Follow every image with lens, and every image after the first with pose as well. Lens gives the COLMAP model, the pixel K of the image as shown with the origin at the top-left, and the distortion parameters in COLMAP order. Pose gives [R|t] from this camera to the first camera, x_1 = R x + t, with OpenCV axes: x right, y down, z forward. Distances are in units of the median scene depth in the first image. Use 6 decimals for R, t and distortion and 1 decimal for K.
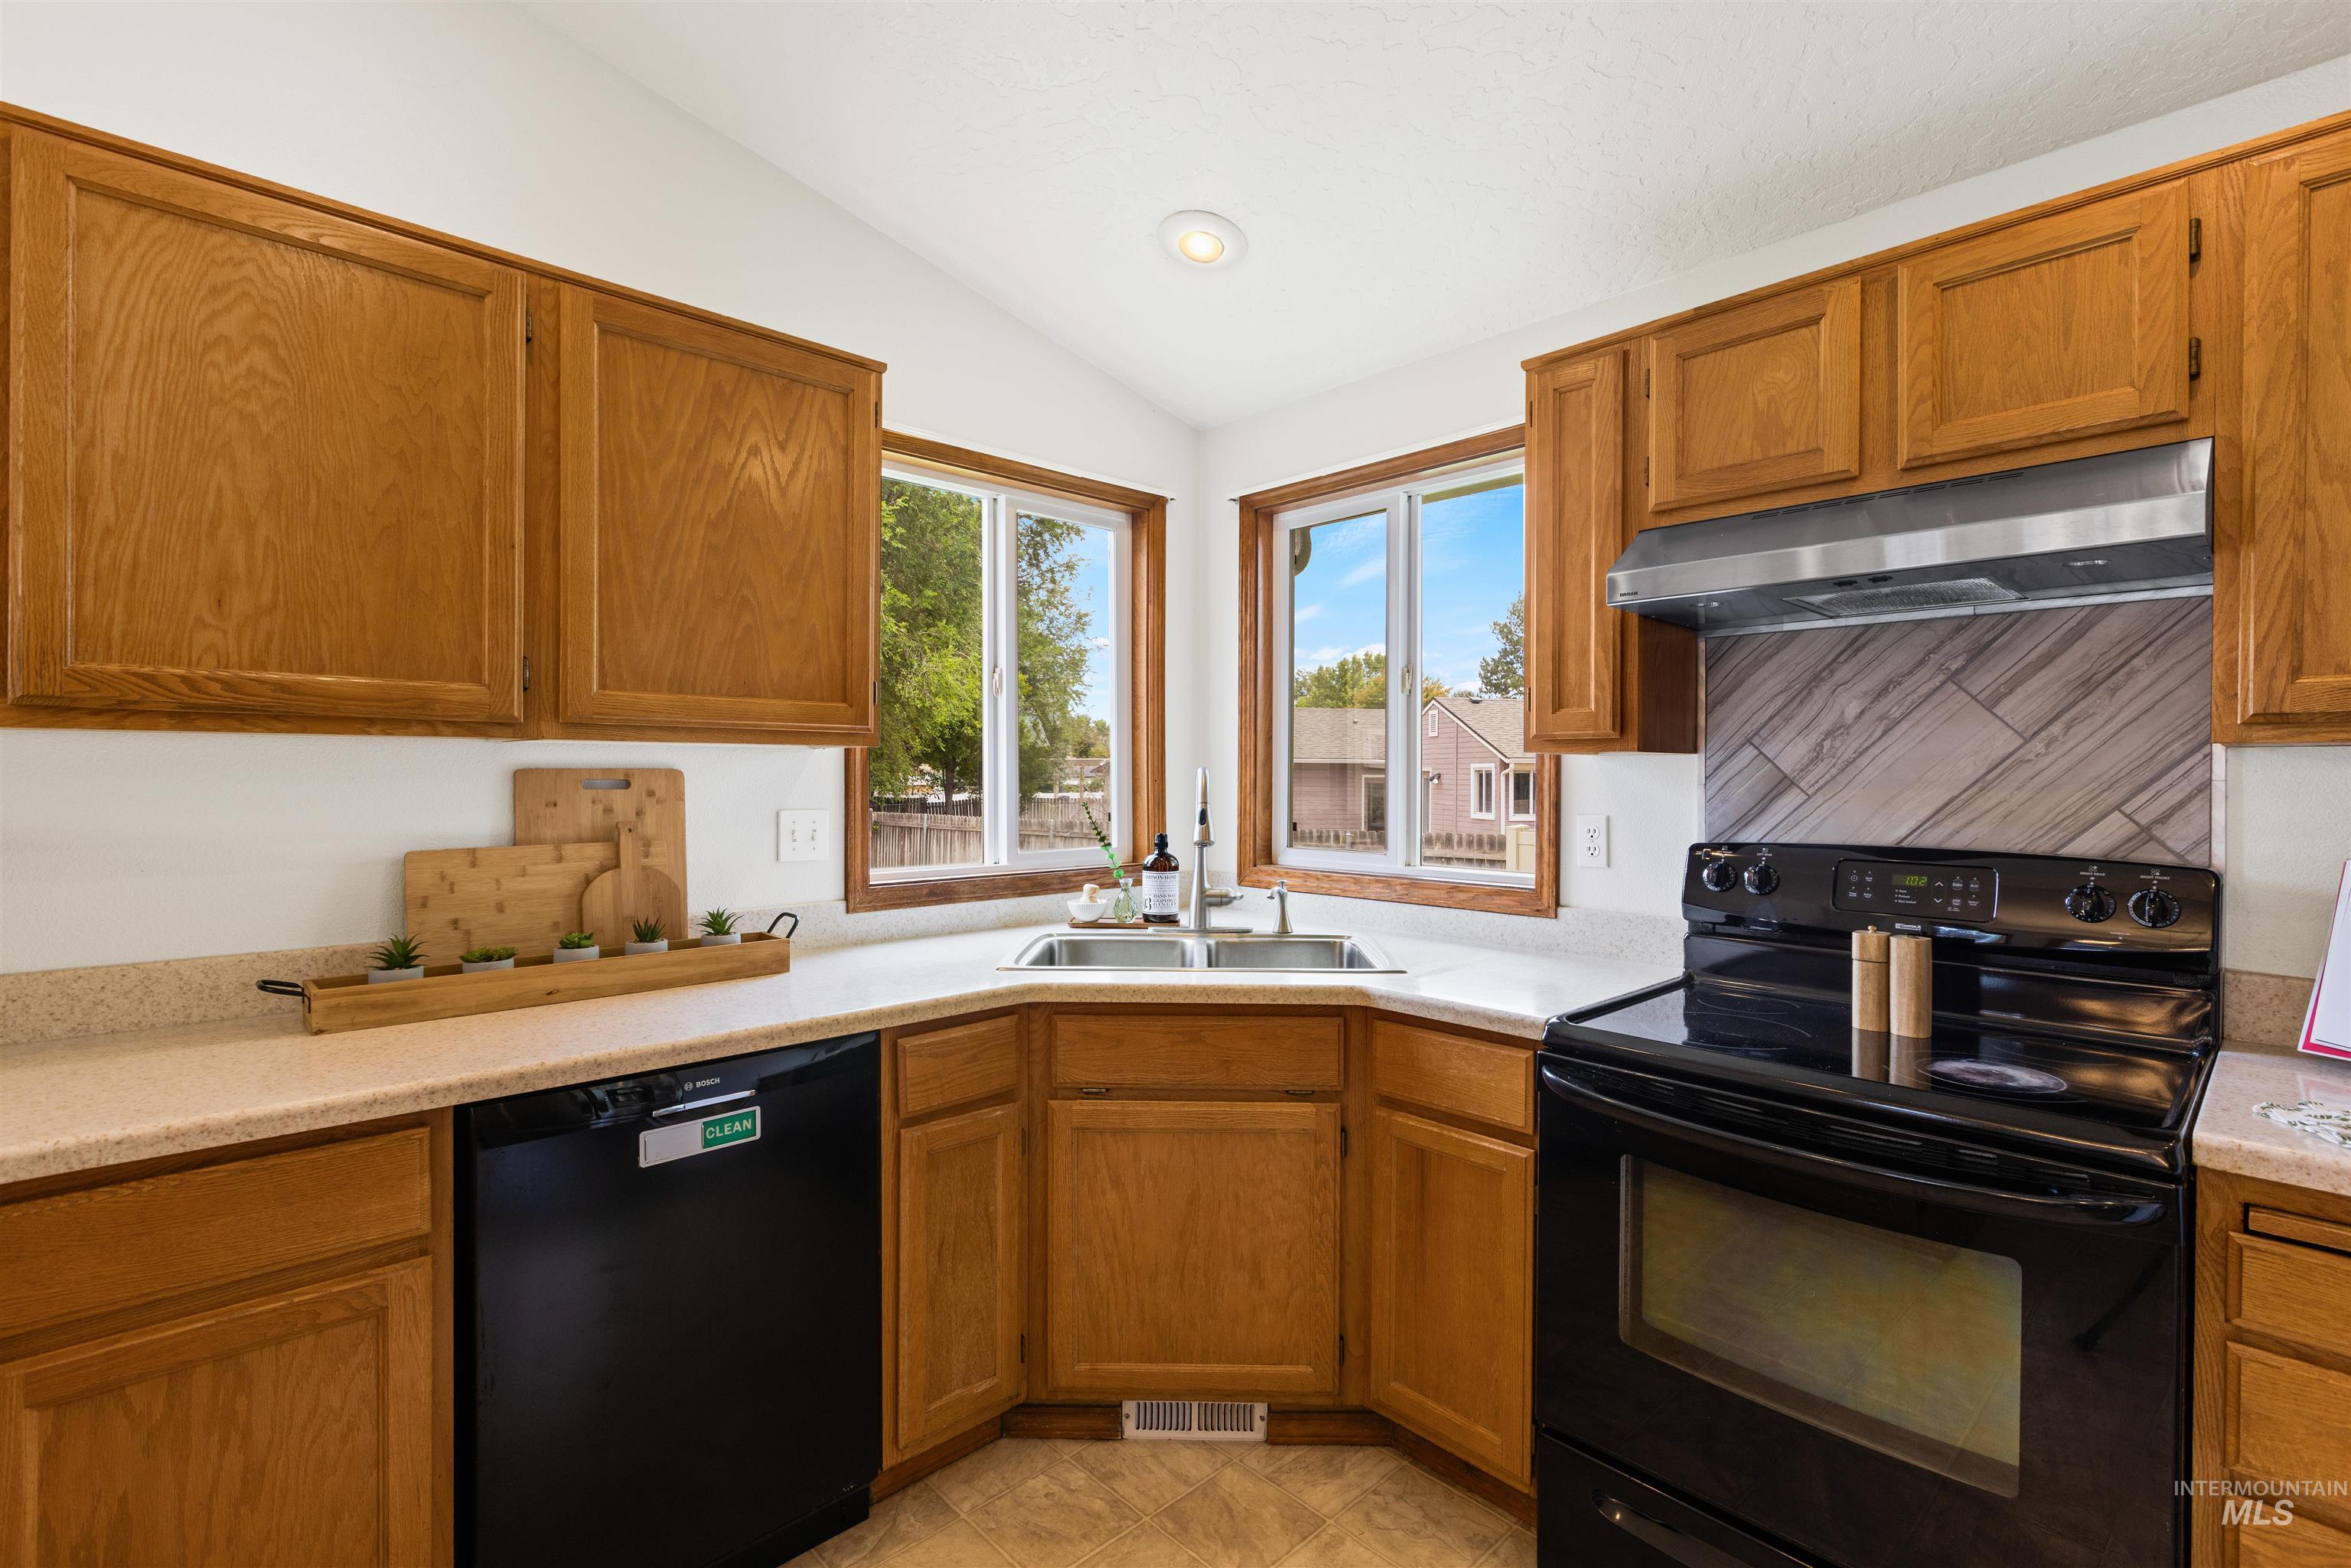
lens RADIAL K [[1069.6, 0, 1180.6], [0, 1069.6, 778.2], [0, 0, 1]] dist [0.007915, -0.005750]
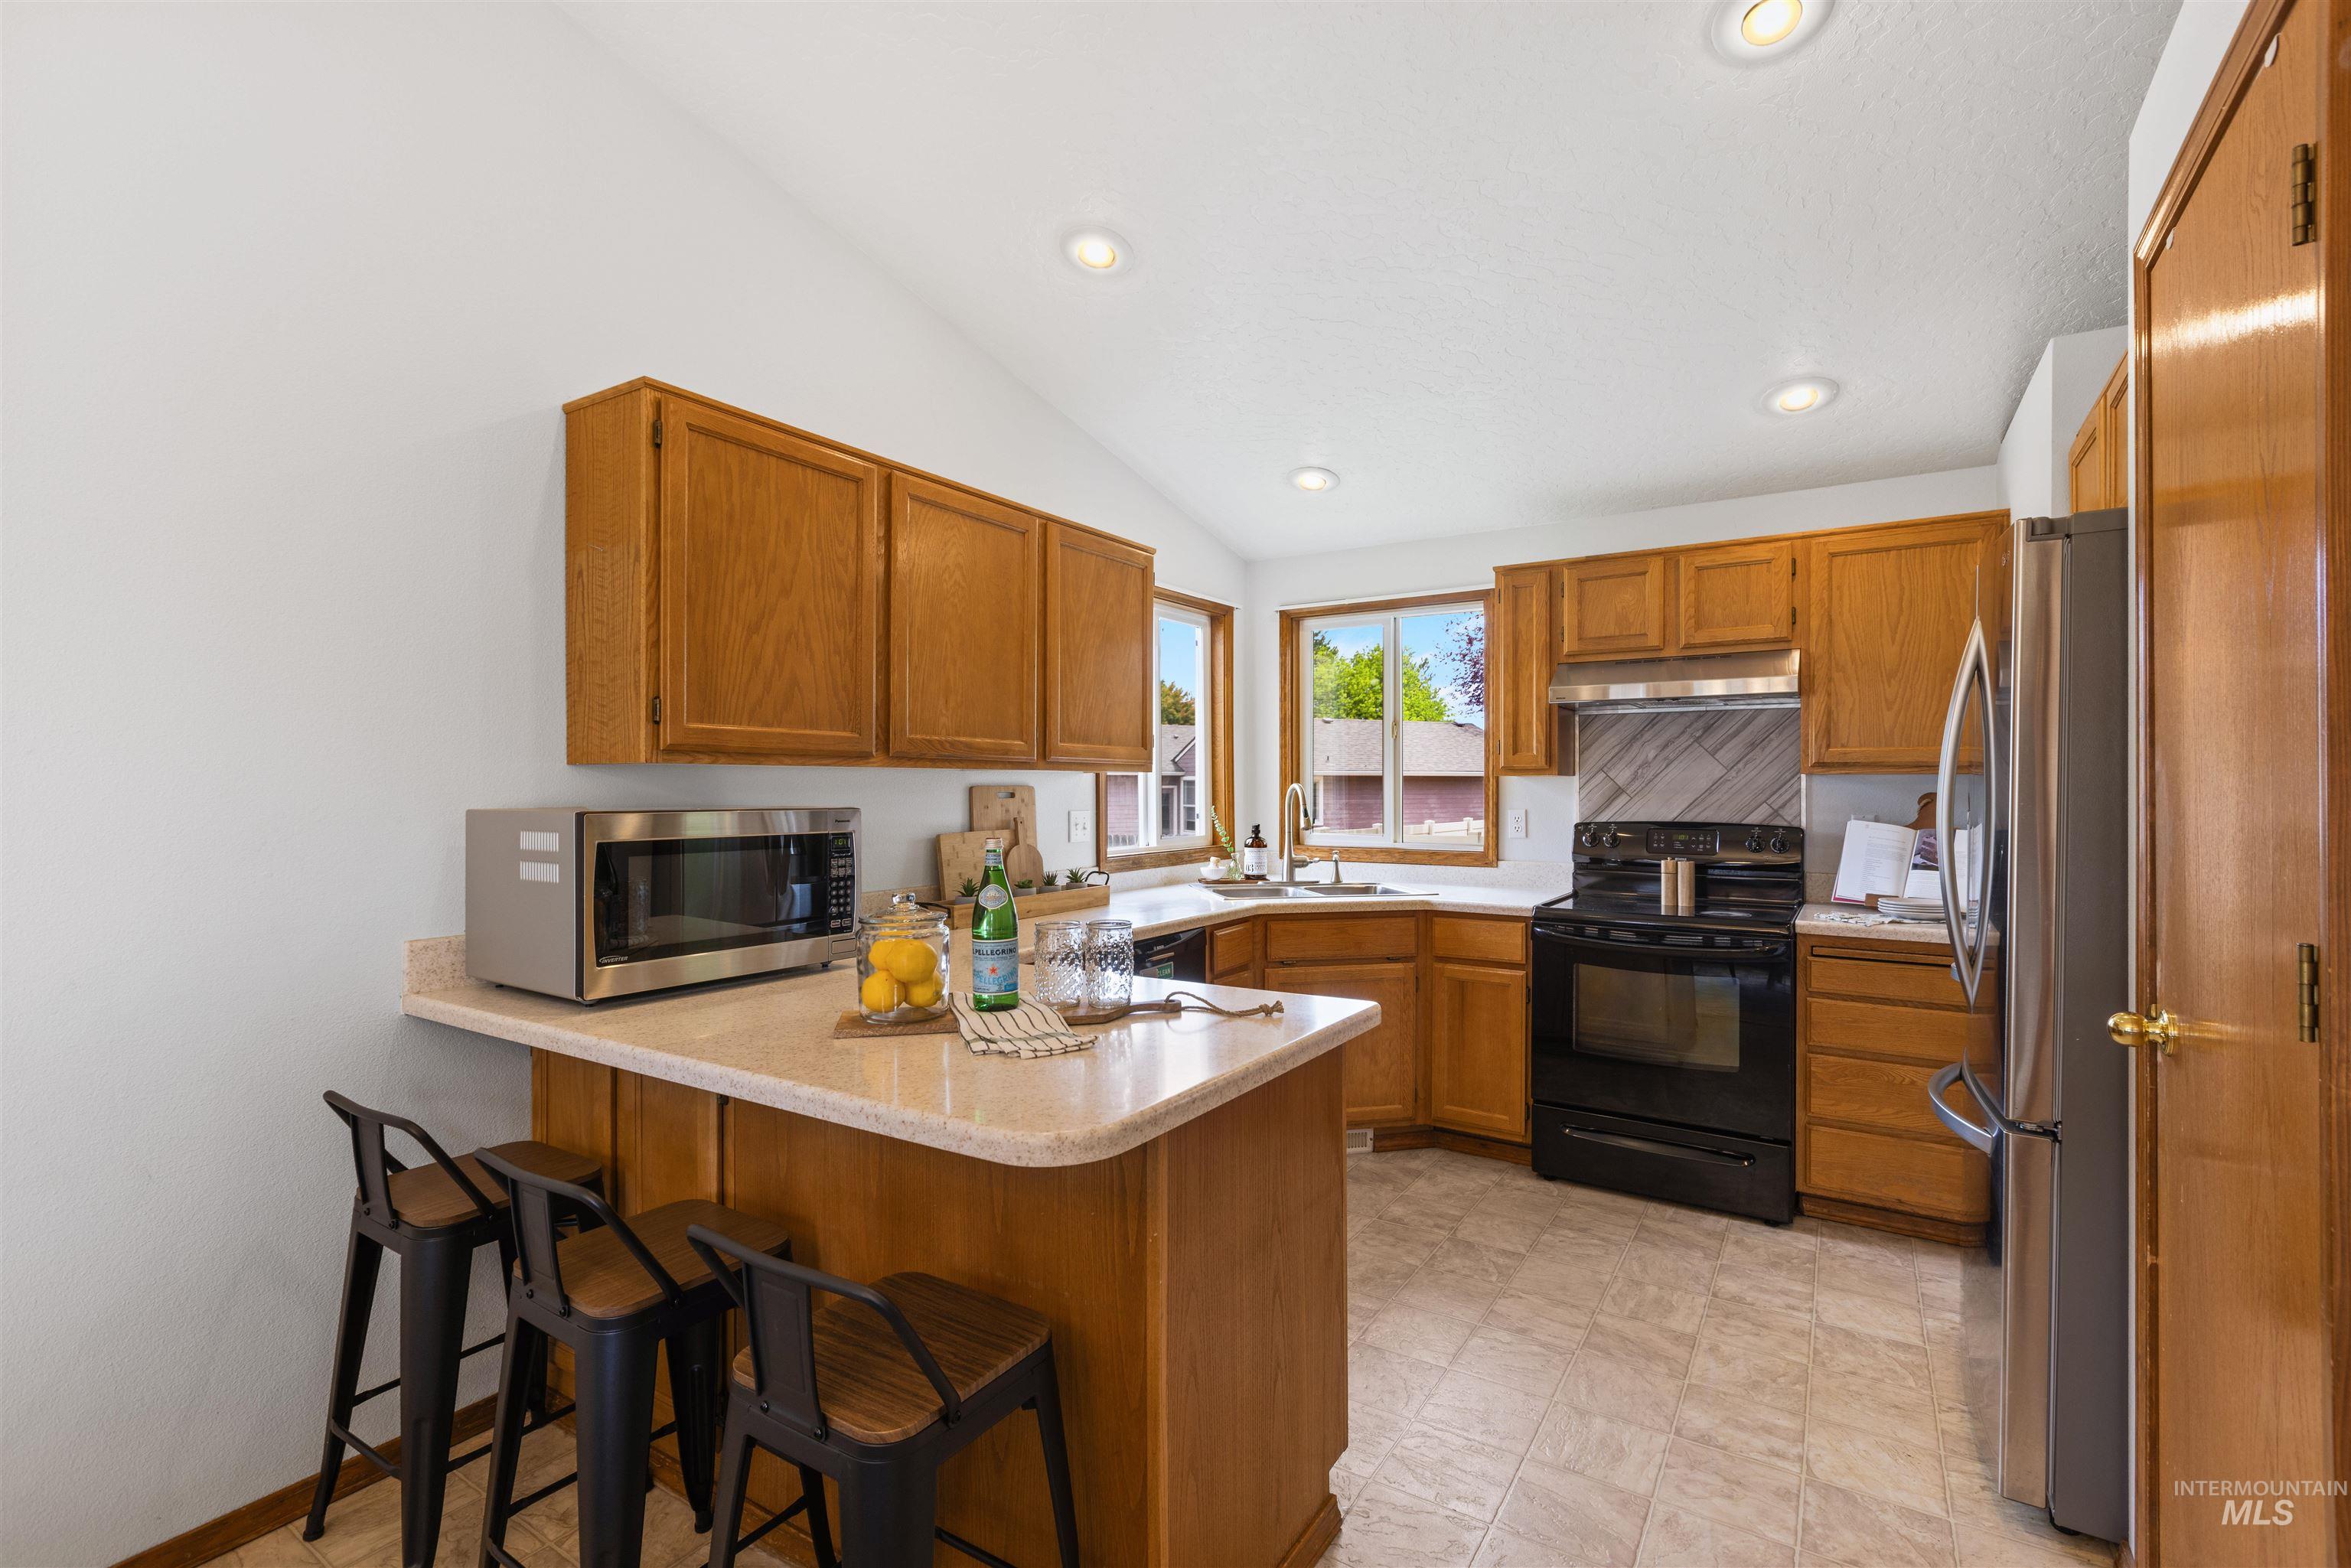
lens RADIAL K [[1073.7, 0, 1175.5], [0, 1073.7, 784.0], [0, 0, 1]] dist [-0.001253, 0.000229]
pose [[0.971794, -0.003255, 0.235811, -0.740271], [0.004403, 0.999981, -0.004341, -0.003806], [-0.235792, 0.005257, 0.971789, -0.771330]]
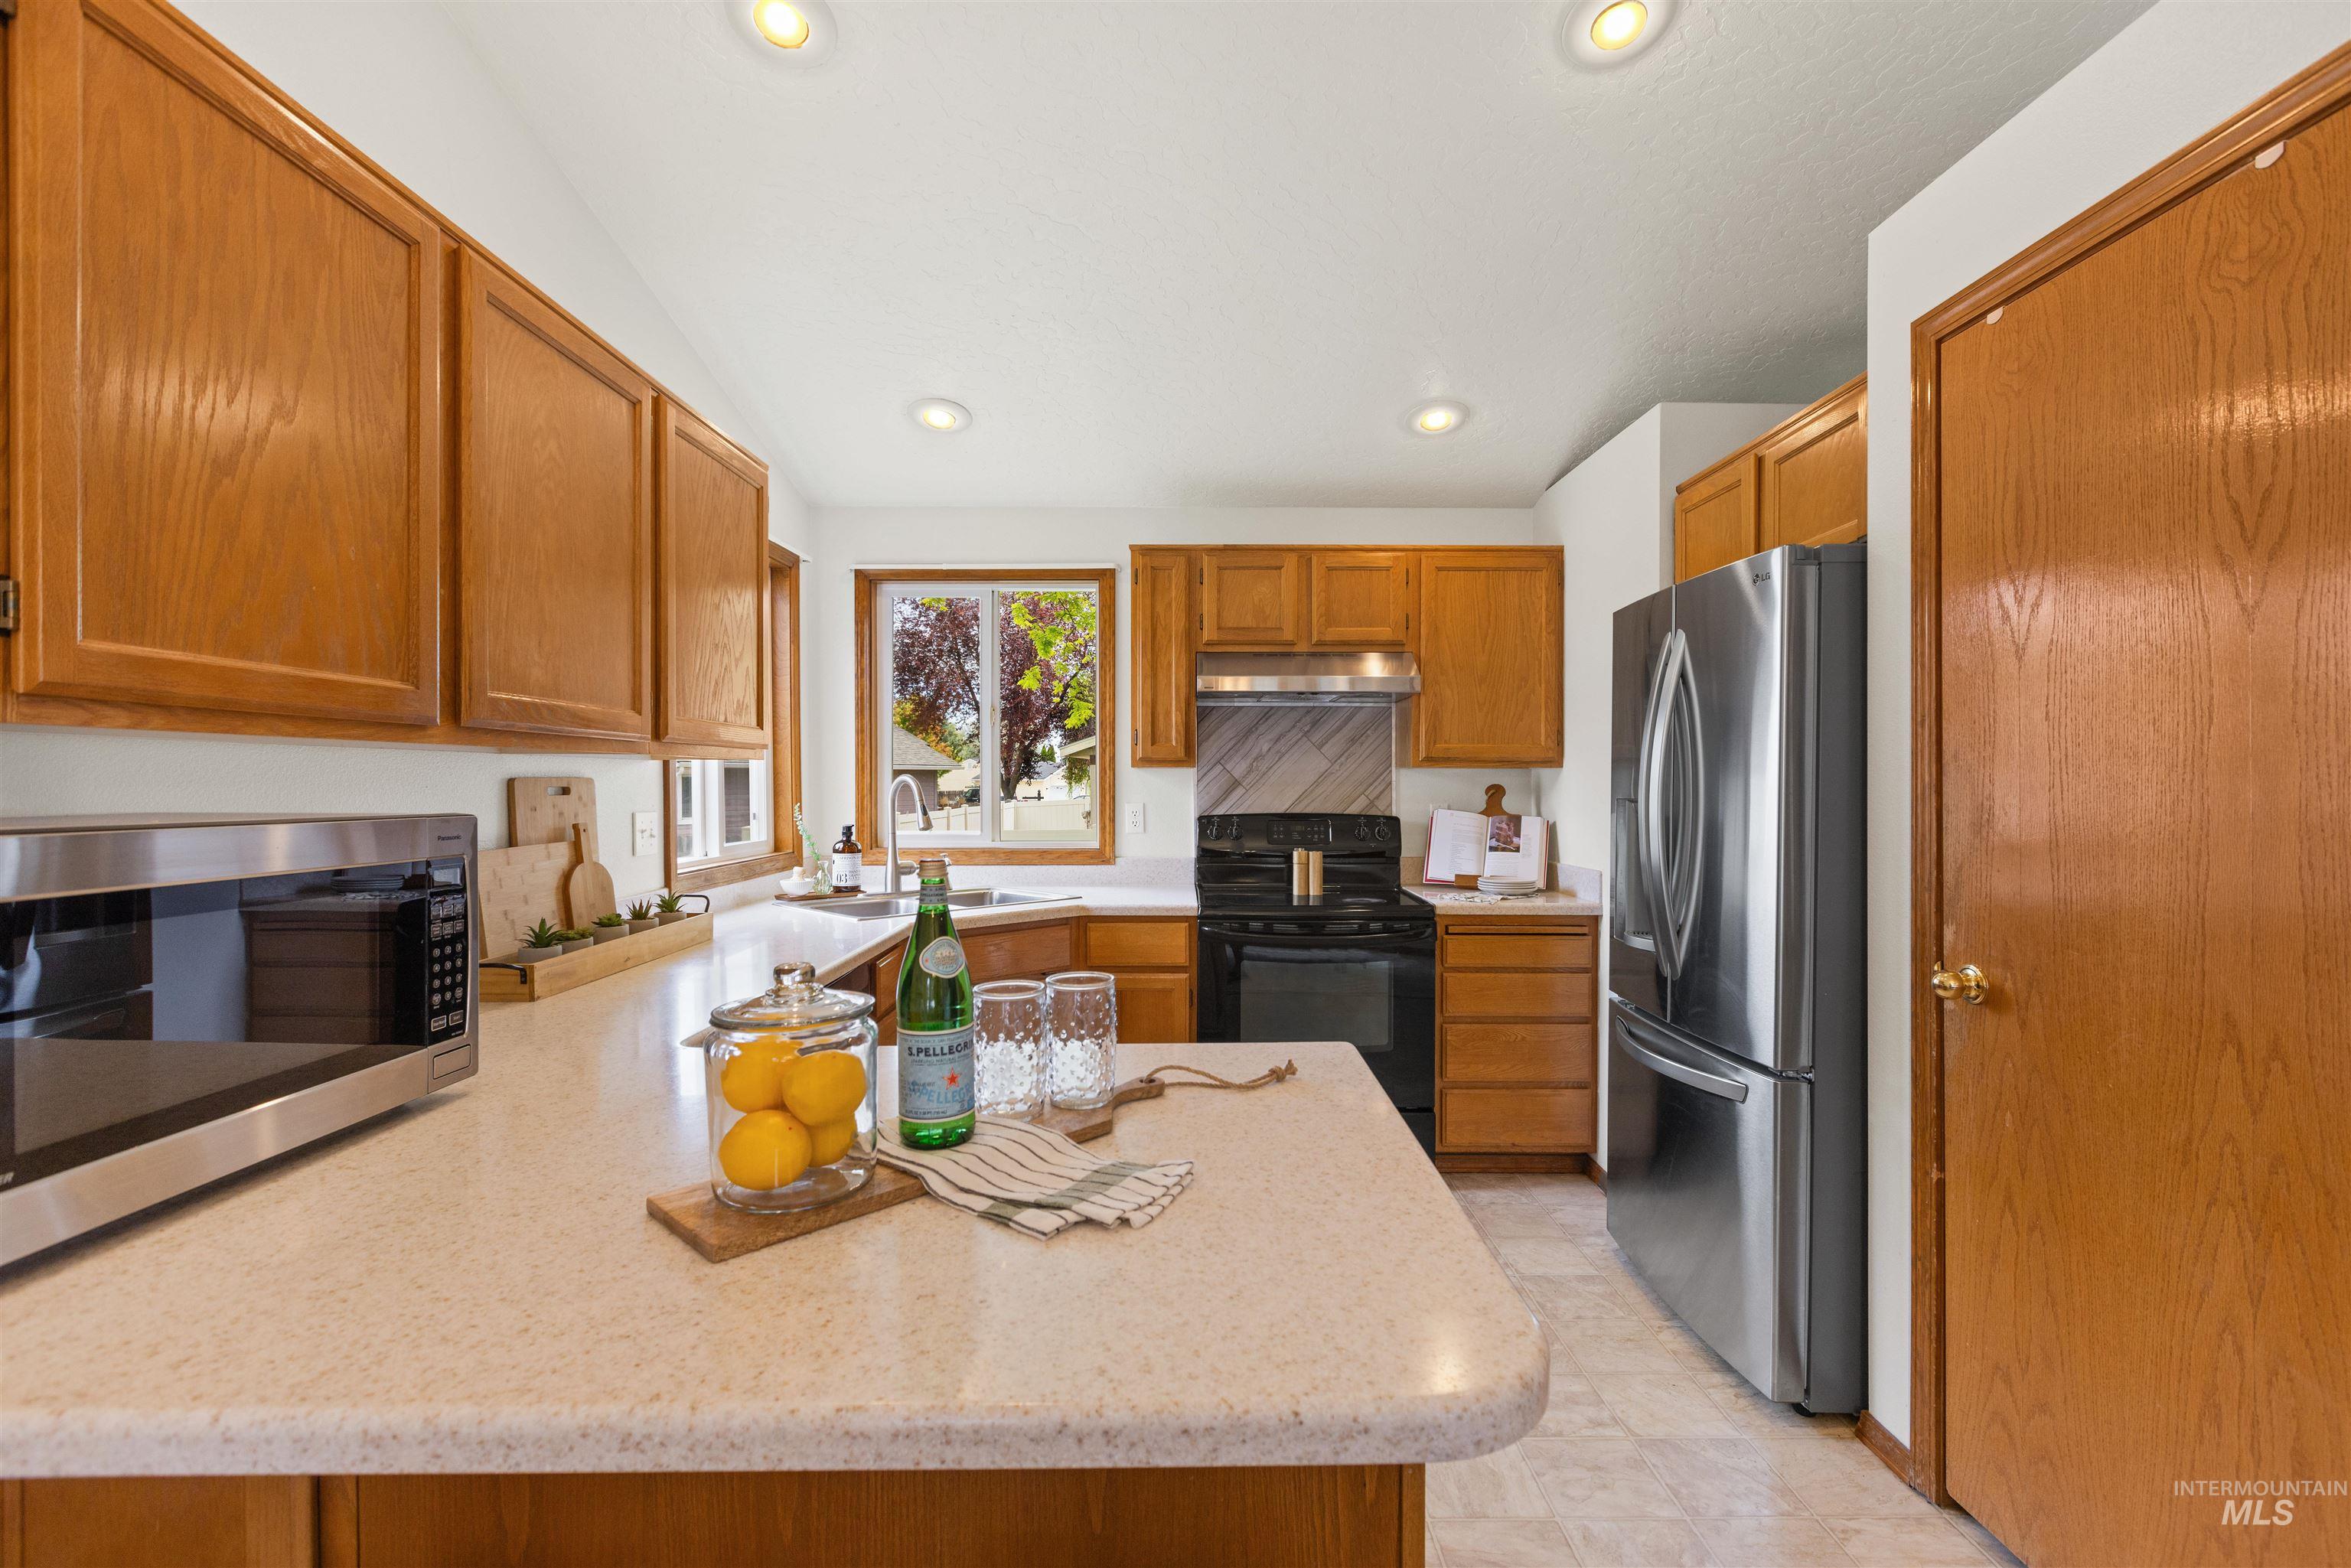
lens RADIAL K [[1068.3, 0, 1197.3], [0, 1068.3, 785.3], [0, 0, 1]] dist [-0.001064, -0.000320]
pose [[0.676605, -0.007148, 0.736311, -0.999323], [0.005358, 0.999974, 0.004784, -0.002360], [-0.736326, 0.000708, 0.676626, -0.297529]]
